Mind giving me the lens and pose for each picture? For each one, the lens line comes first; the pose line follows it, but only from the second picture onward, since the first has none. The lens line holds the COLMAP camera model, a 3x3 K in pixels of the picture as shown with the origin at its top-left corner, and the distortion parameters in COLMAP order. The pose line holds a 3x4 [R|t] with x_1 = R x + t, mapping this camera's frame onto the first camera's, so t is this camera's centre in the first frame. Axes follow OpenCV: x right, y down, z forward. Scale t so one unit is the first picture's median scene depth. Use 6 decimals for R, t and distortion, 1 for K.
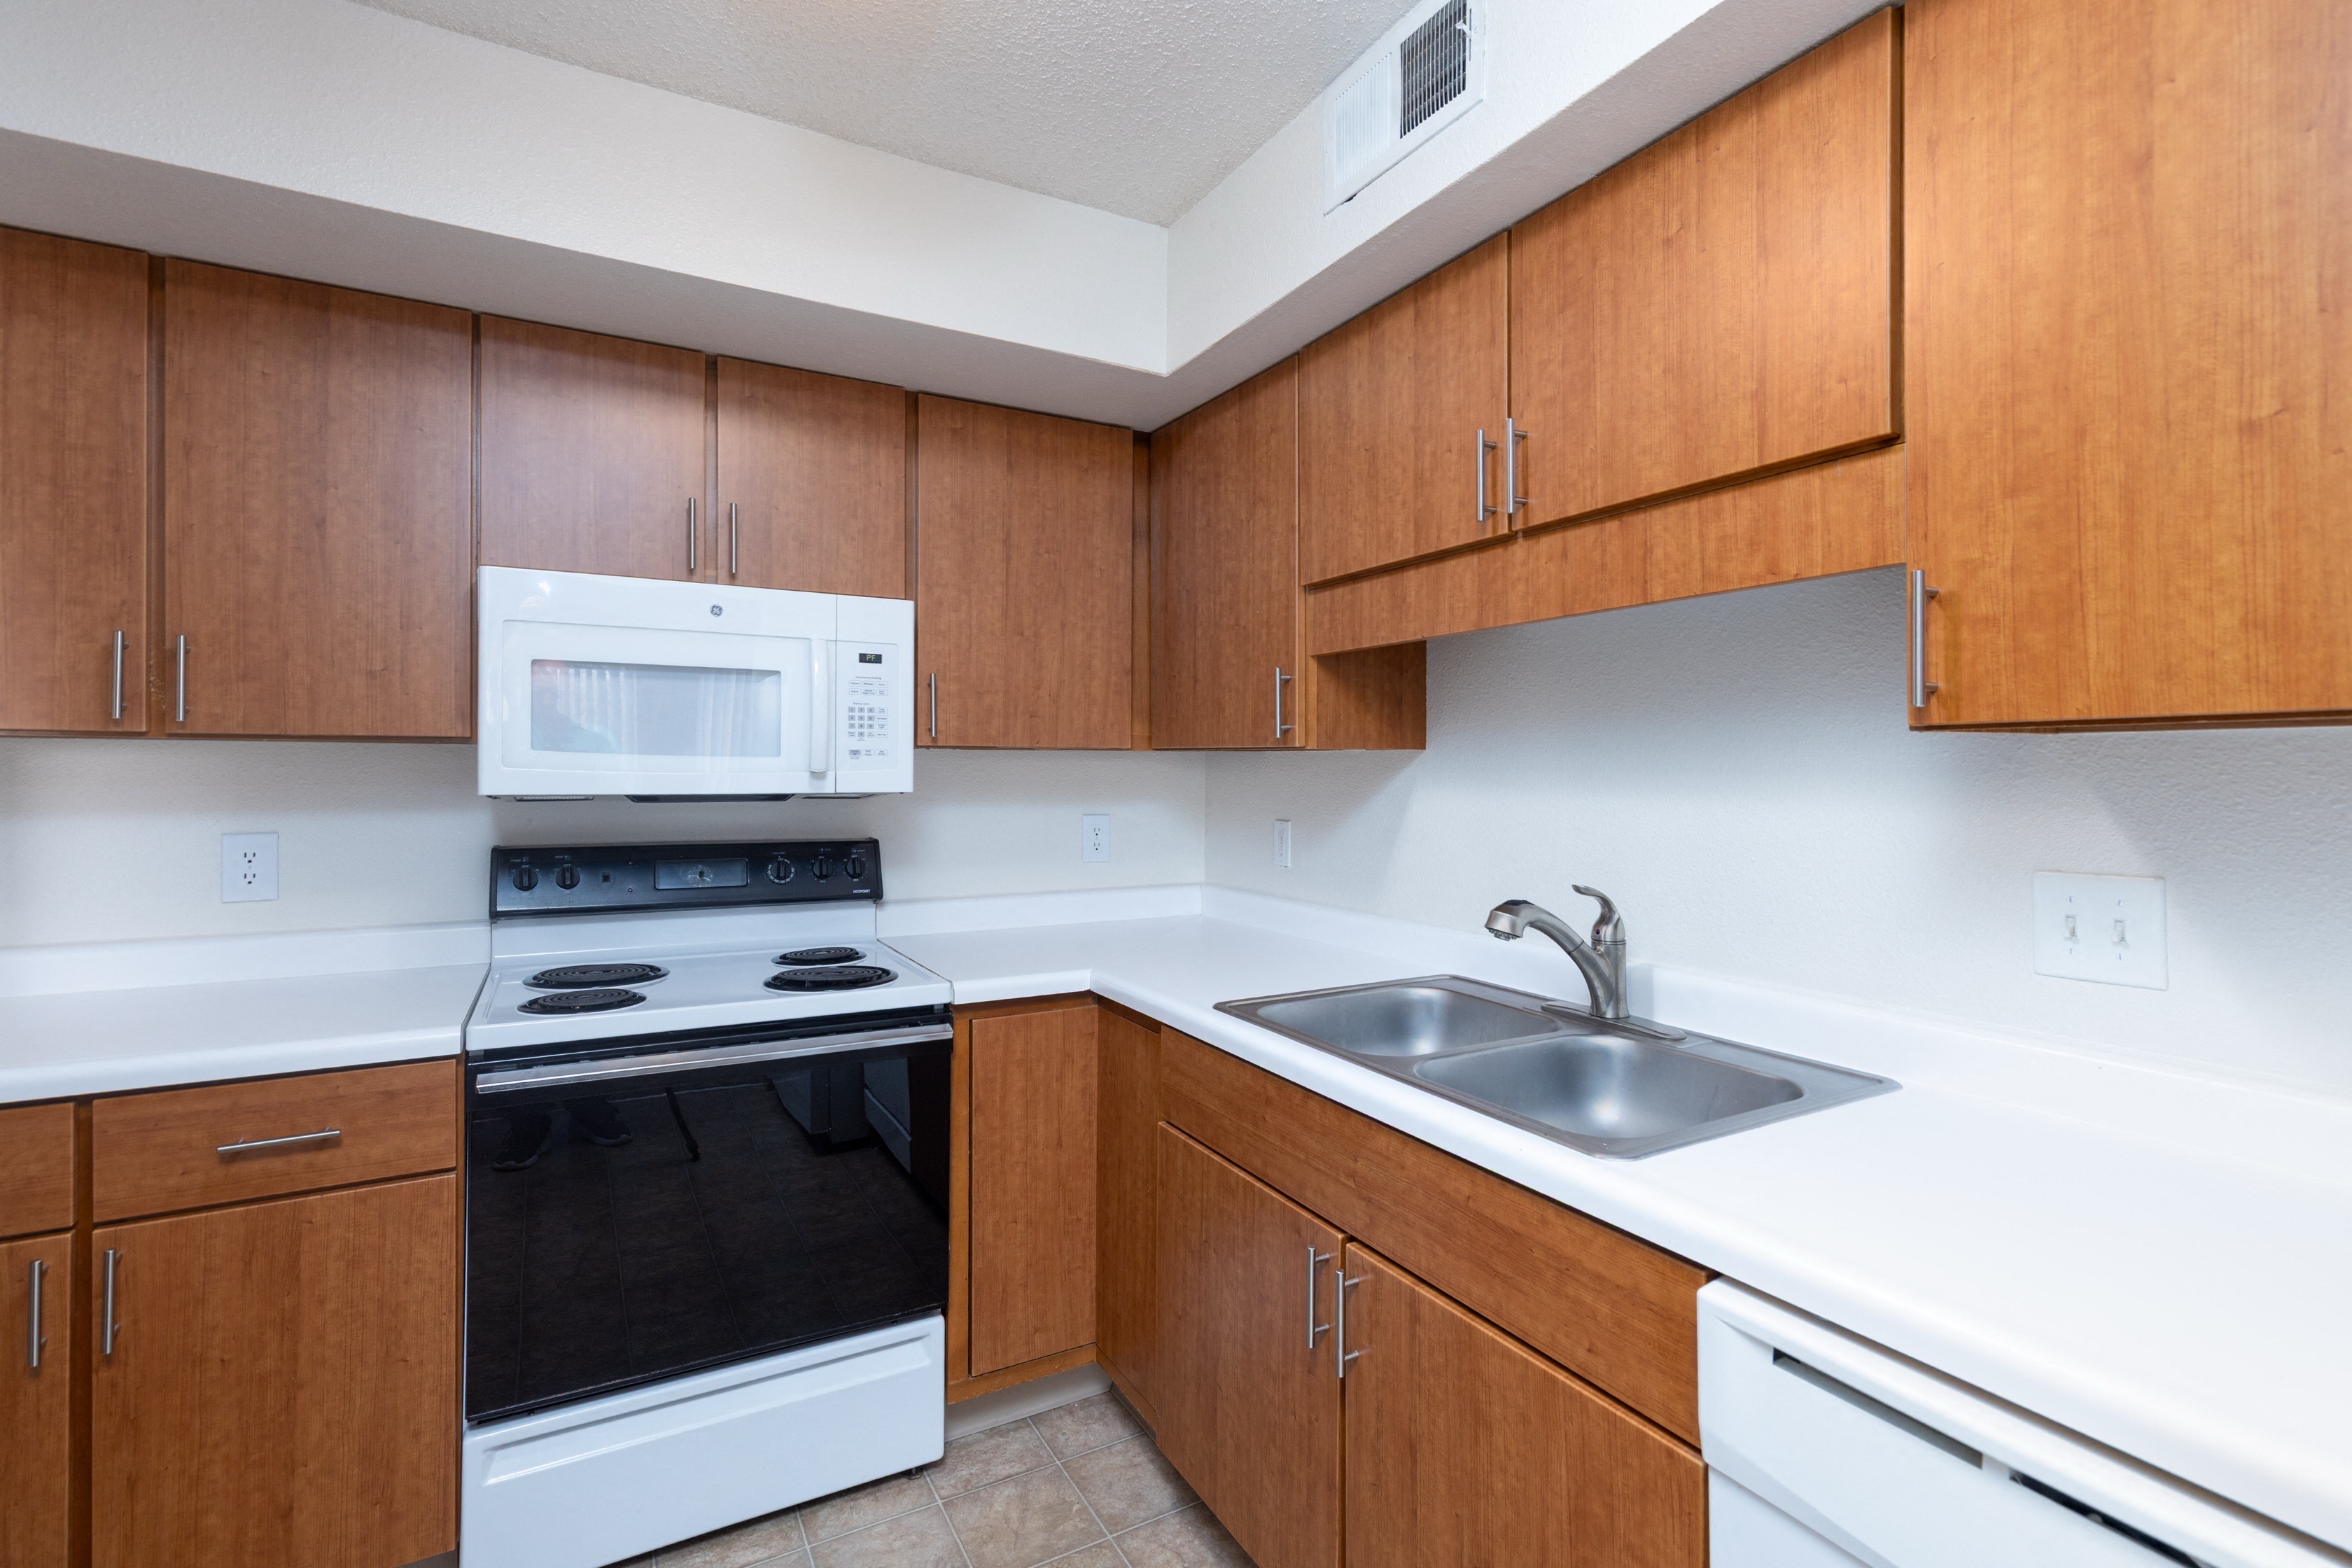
lens RADIAL K [[1074.3, 0, 1177.1], [0, 1074.3, 769.3], [0, 0, 1]] dist [0.001663, 0.000713]
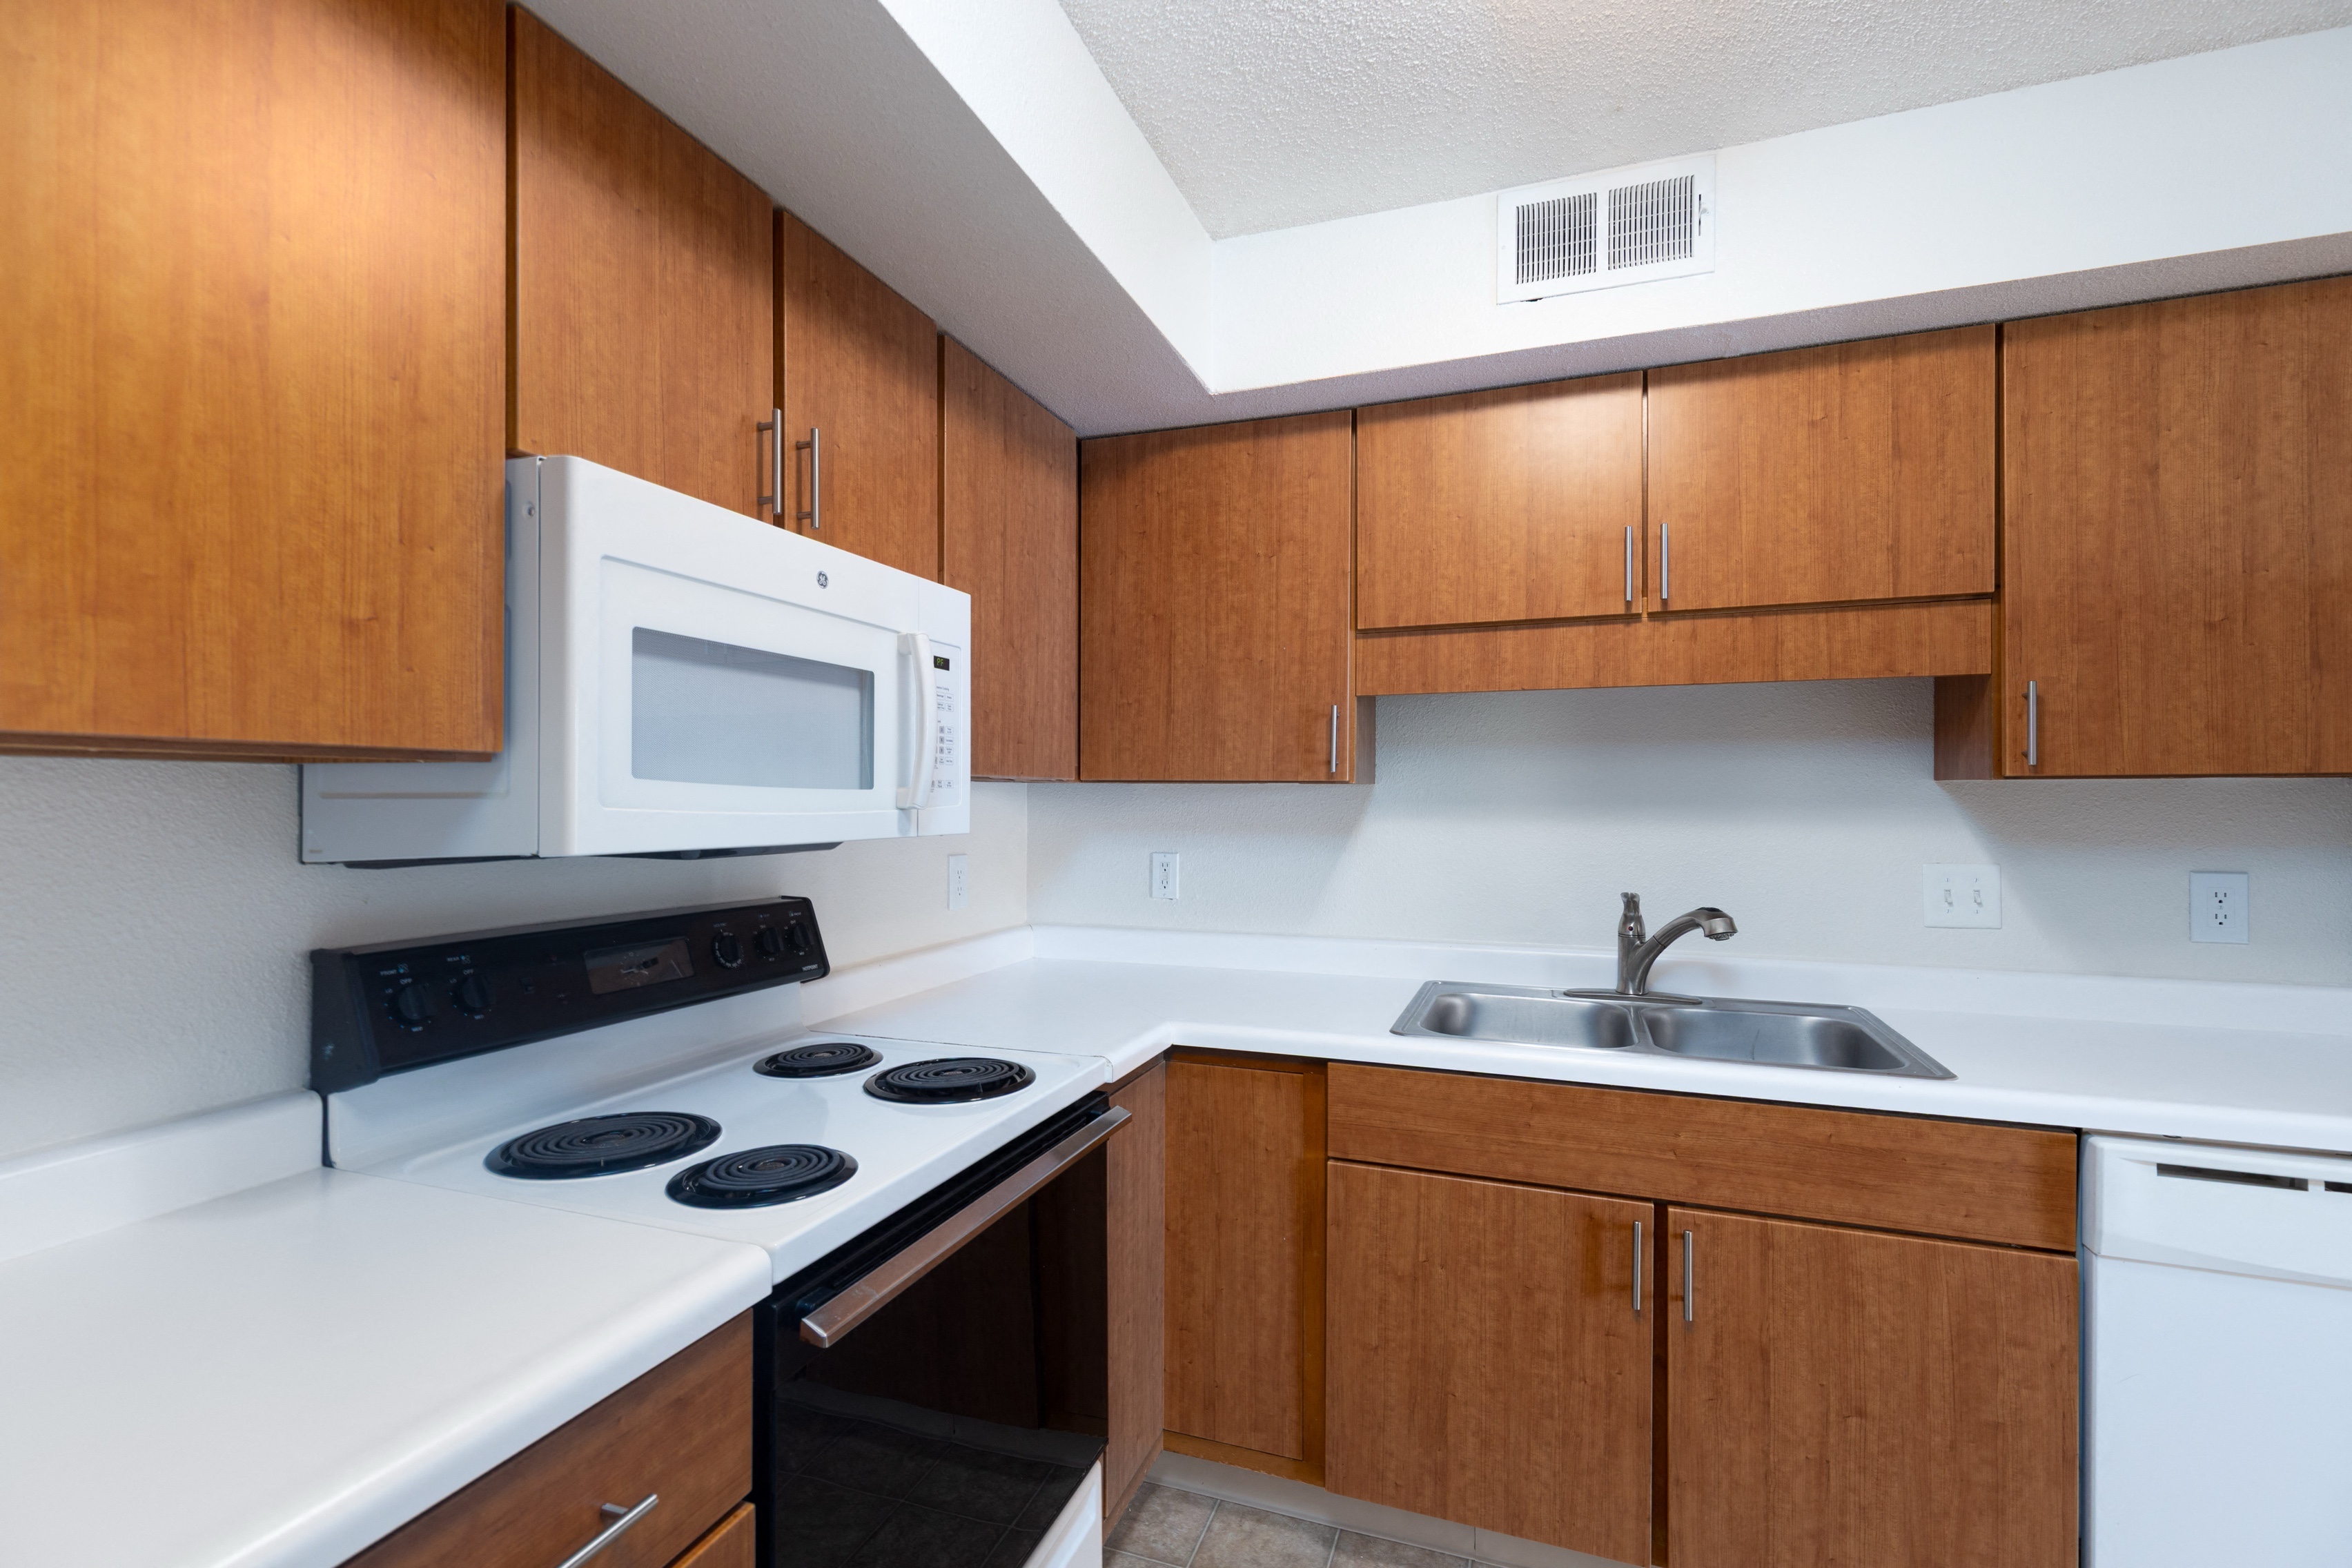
lens RADIAL K [[1048.6, 0, 1171.7], [0, 1048.6, 796.5], [0, 0, 1]] dist [0.000596, -0.000239]
pose [[0.761533, -0.000862, 0.648126, -0.980606], [0.001564, 0.999999, -0.000507, -0.008675], [-0.648125, 0.001399, 0.761533, 0.470728]]
